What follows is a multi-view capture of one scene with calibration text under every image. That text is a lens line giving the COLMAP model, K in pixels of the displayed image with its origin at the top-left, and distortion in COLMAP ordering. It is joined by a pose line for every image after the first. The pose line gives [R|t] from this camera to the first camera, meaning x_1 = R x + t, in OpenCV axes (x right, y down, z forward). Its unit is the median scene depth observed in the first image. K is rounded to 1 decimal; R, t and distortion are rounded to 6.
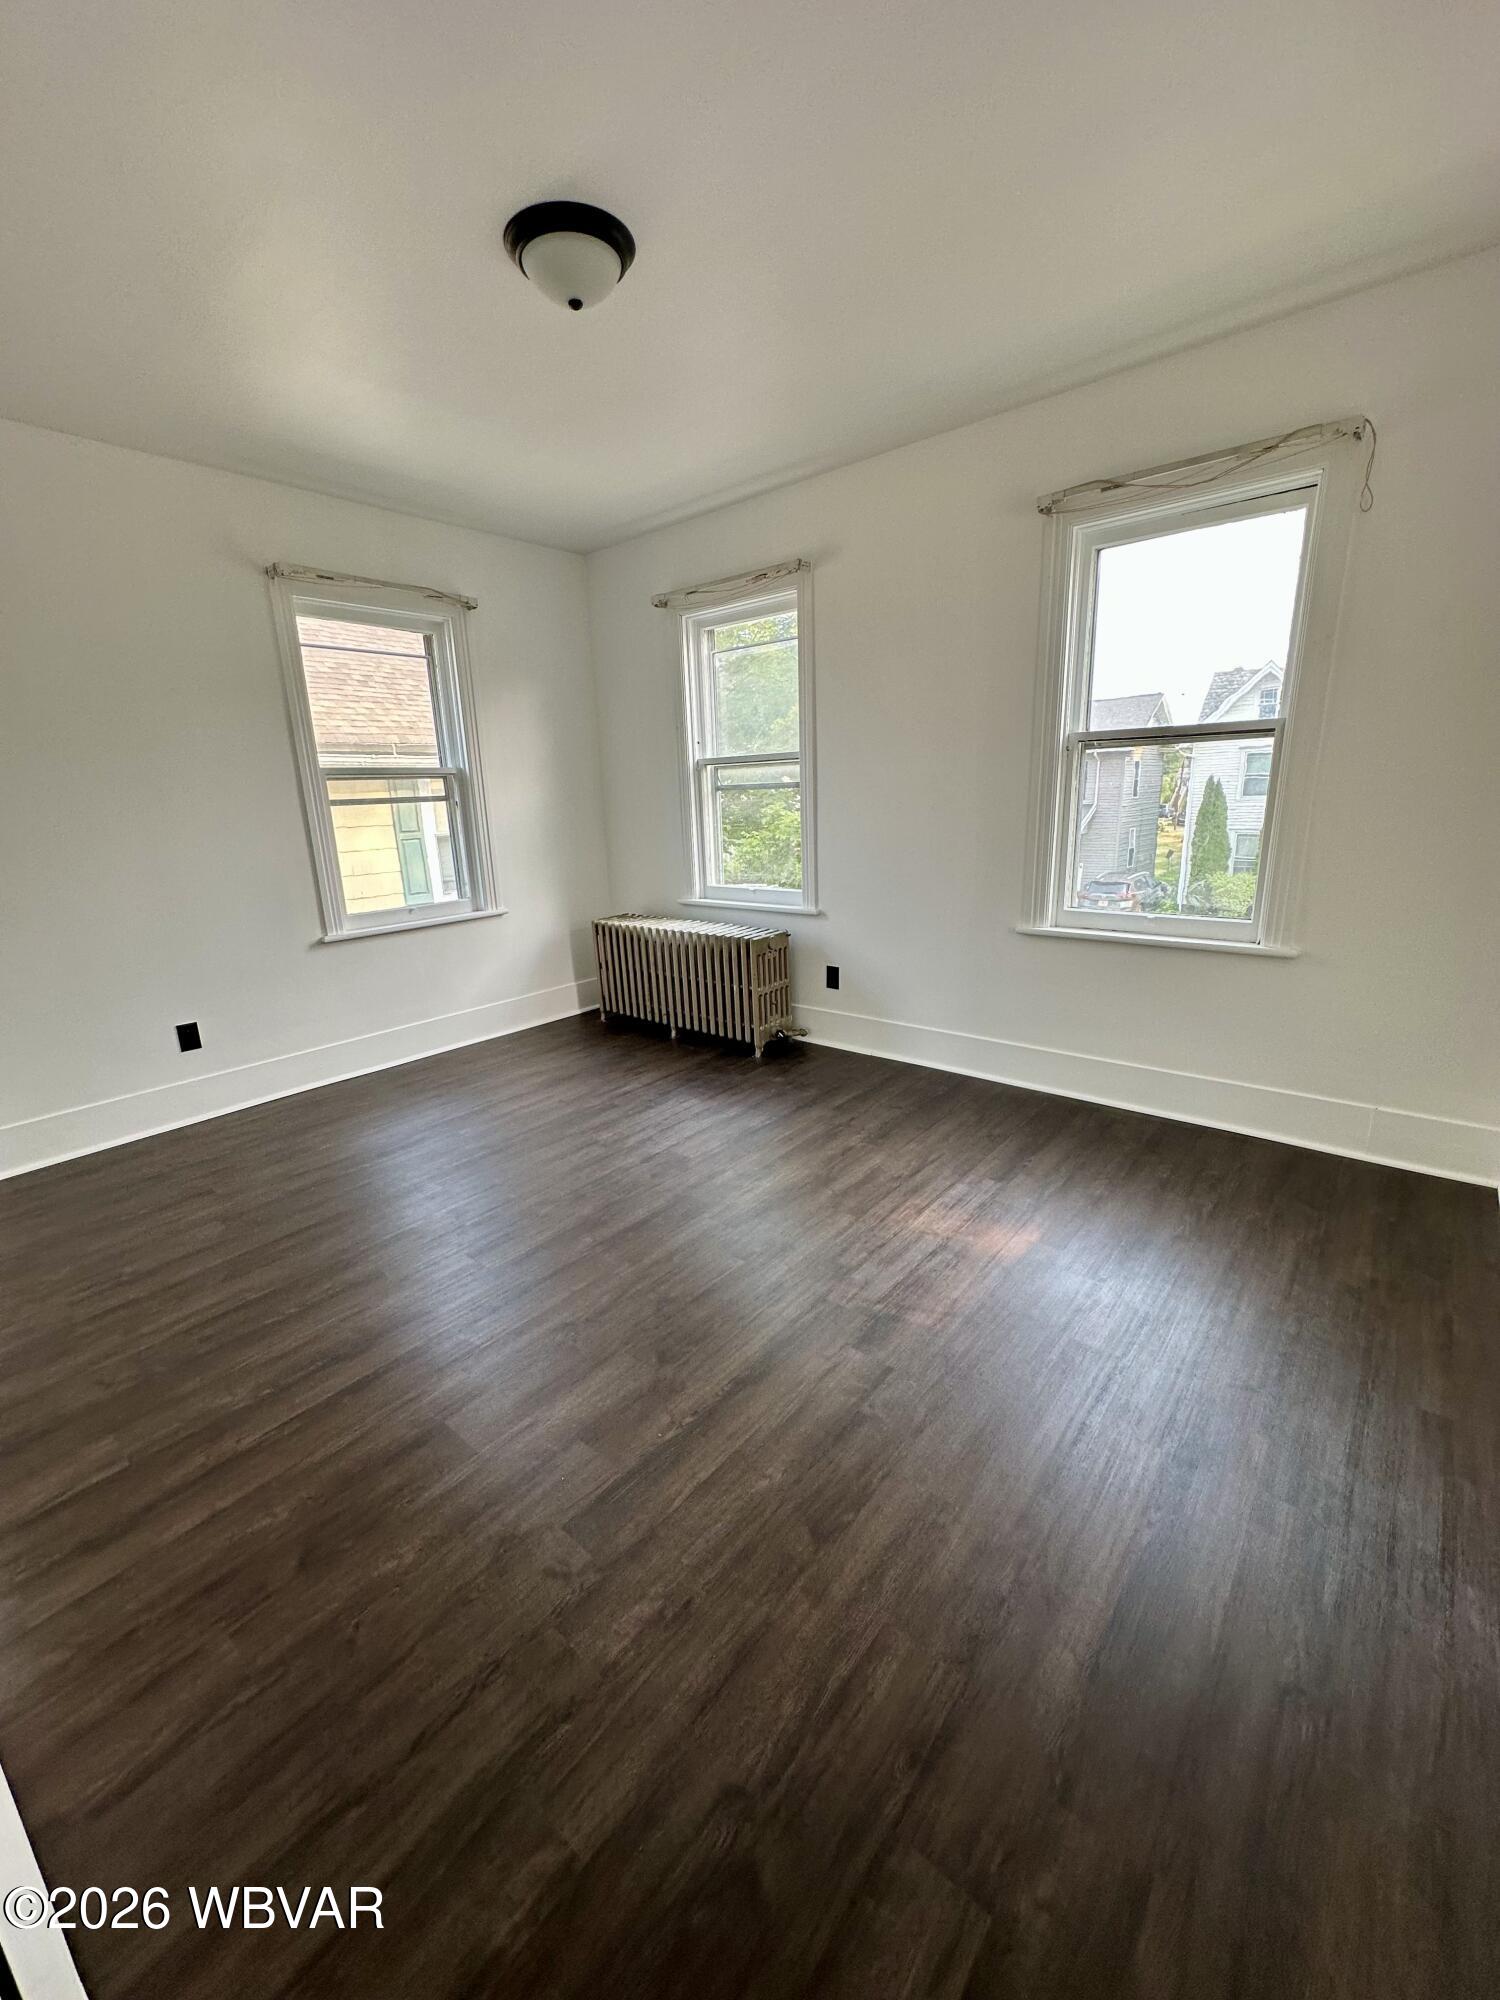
lens RADIAL K [[794.1, 0, 750.0], [0, 794.1, 1000.0], [0, 0, 1]] dist [-0.002925, 0.000472]
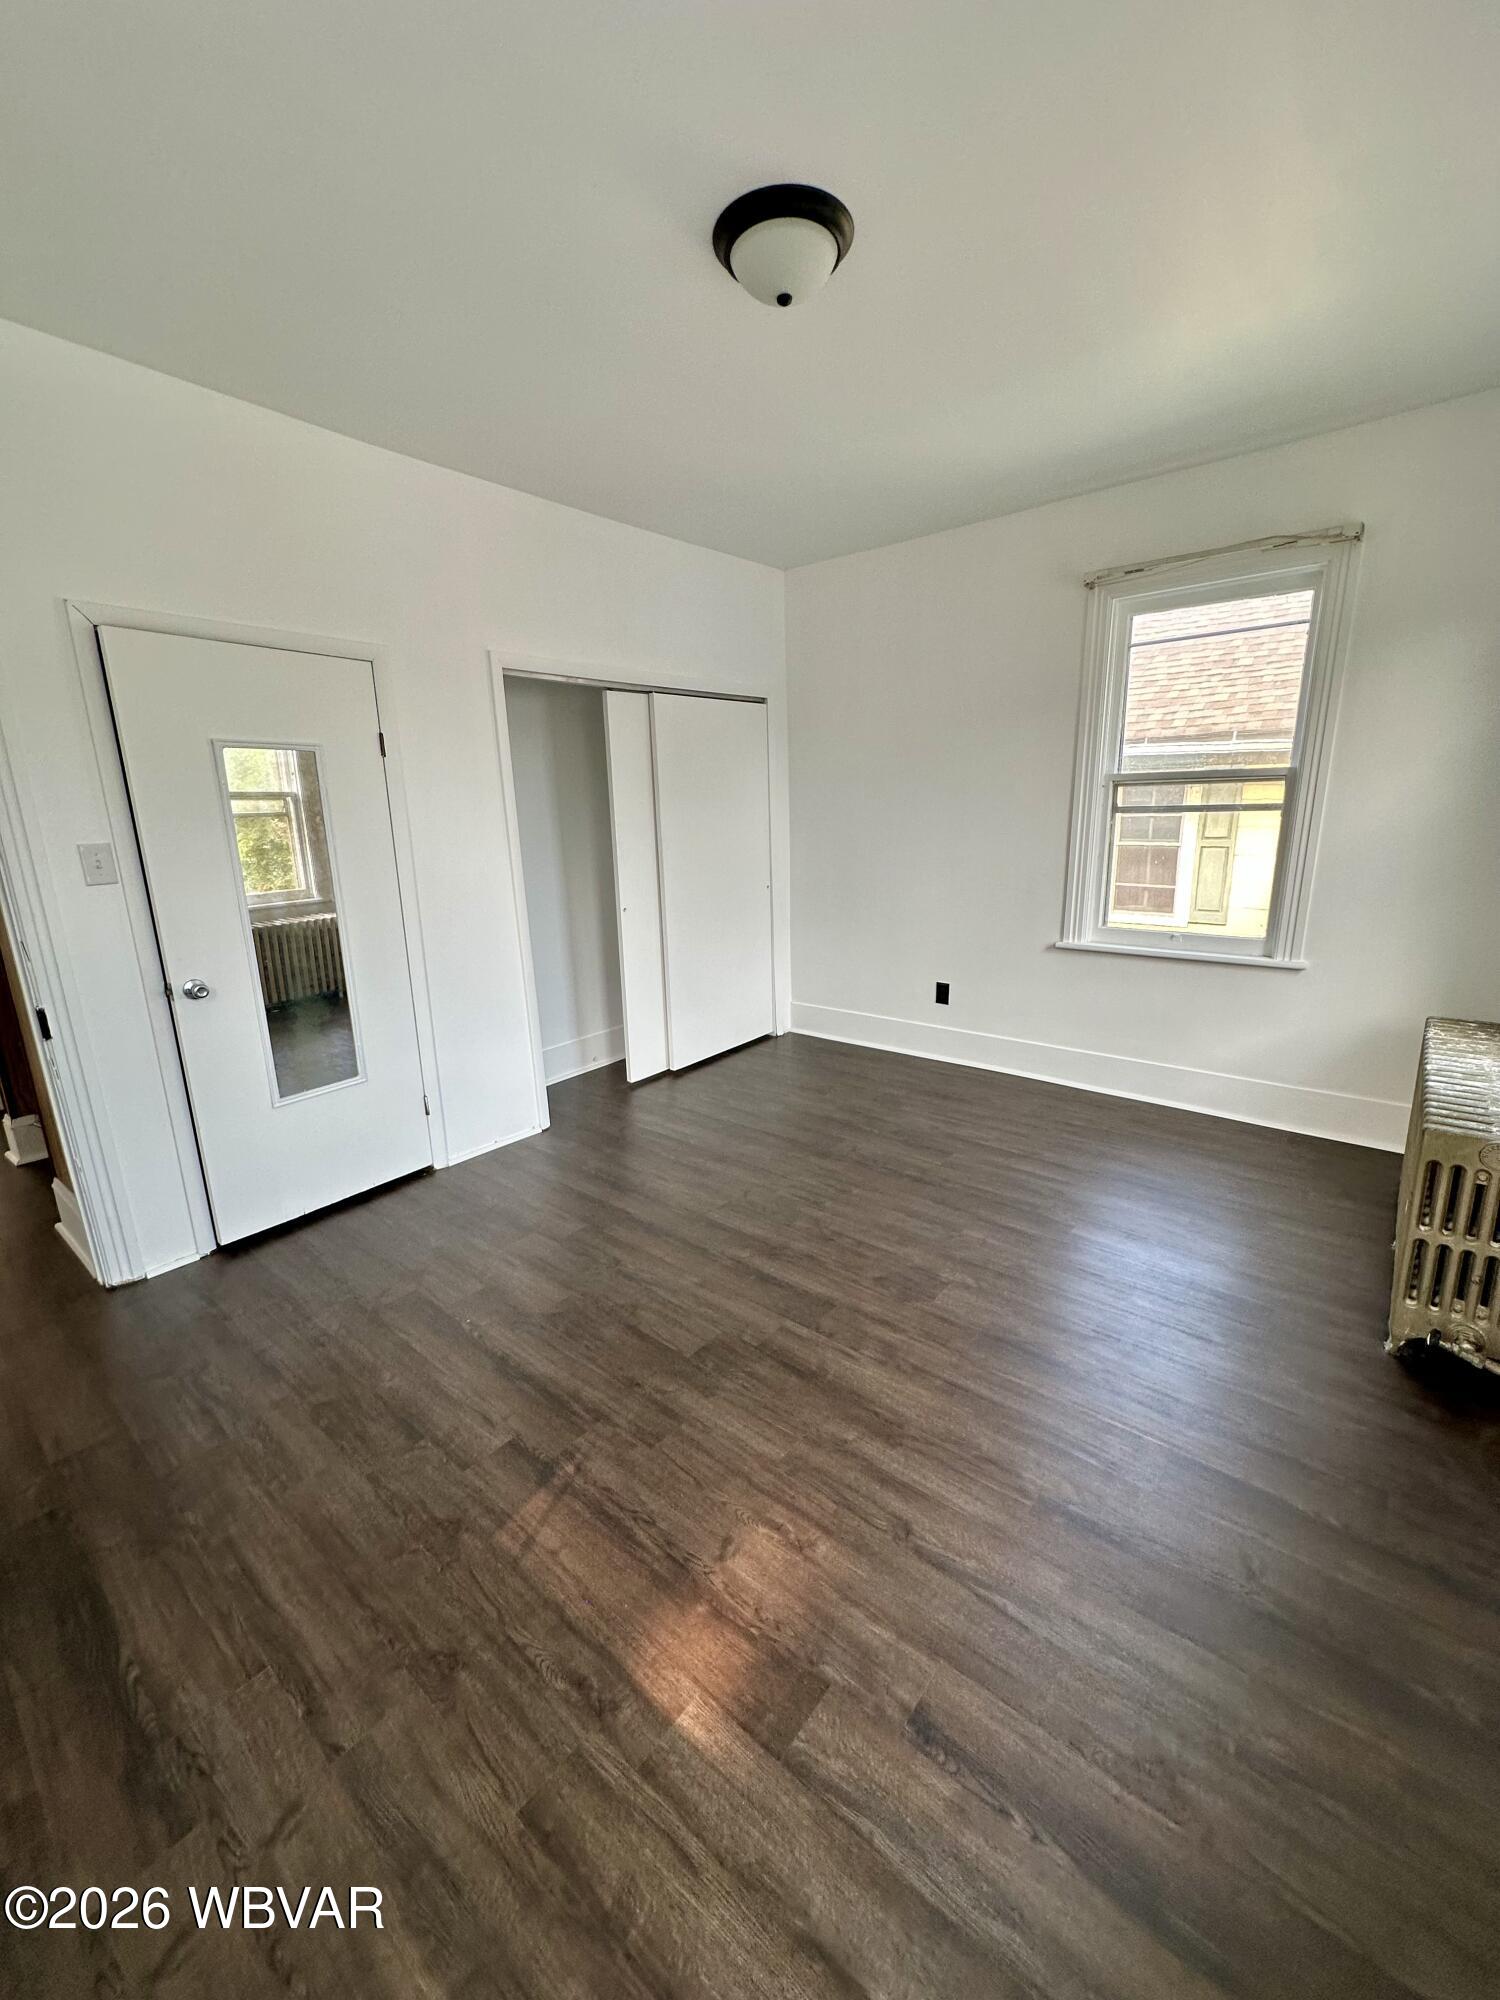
lens RADIAL K [[794.1, 0, 750.0], [0, 794.1, 1000.0], [0, 0, 1]] dist [-0.002925, 0.000472]
pose [[0.008872, 0.271152, -0.962496, 0.487000], [-0.235470, 0.936033, 0.261526, -0.194338], [0.971841, 0.224319, 0.072153, 0.596137]]
